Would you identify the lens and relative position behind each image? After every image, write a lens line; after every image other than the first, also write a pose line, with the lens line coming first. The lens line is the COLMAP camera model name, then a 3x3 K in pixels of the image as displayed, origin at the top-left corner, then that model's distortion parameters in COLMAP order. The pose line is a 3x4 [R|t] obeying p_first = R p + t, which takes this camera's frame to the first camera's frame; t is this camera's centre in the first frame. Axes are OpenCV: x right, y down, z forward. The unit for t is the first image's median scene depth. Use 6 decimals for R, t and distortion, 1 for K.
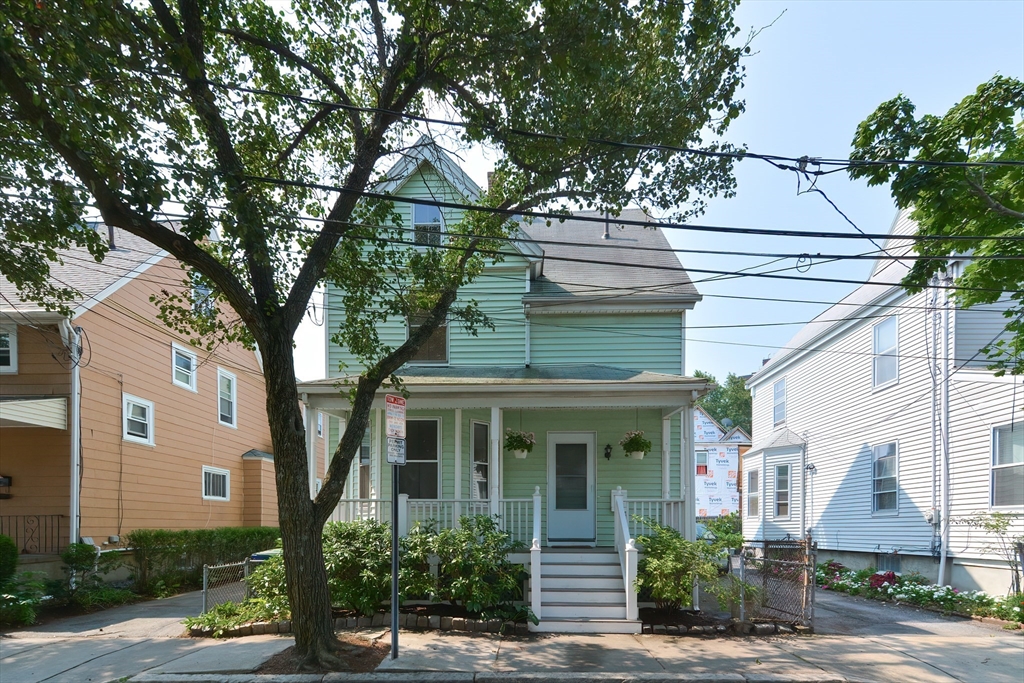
lens RADIAL K [[509.4, 0, 518.2], [0, 509.4, 346.8], [0, 0, 1]] dist [0.015240, -0.004660]
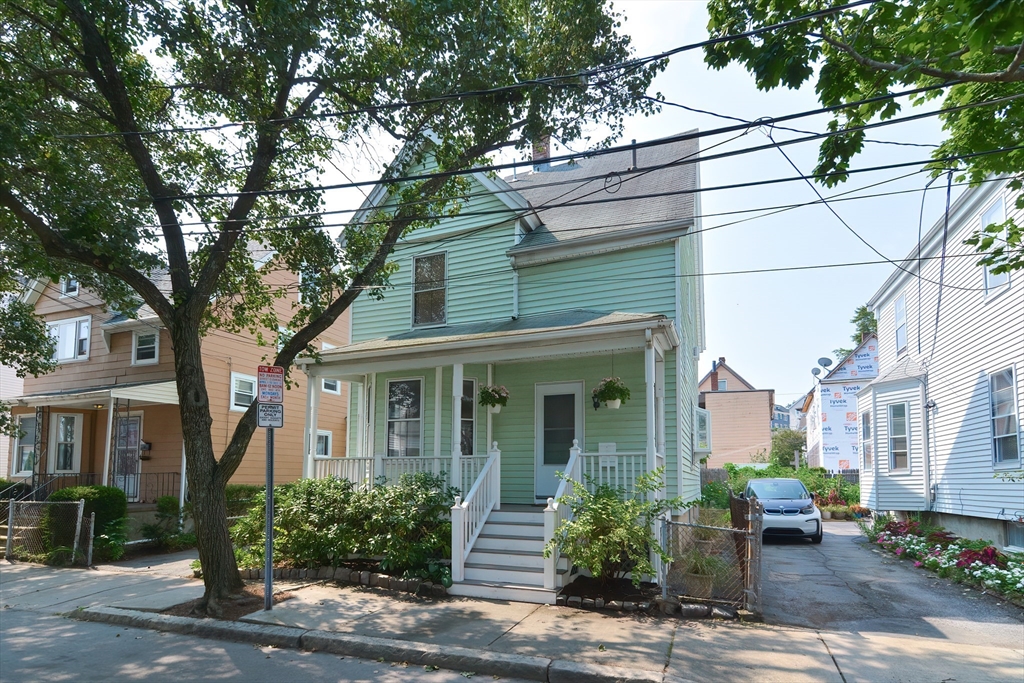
lens RADIAL K [[509.4, 0, 560.8], [0, 509.4, 262.4], [0, 0, 1]] dist [0.015240, -0.004660]
pose [[0.934994, -0.137564, -0.326897, 0.457154], [0.117357, 0.989793, -0.080854, 0.021496], [0.334683, 0.037235, 0.941595, 0.085575]]
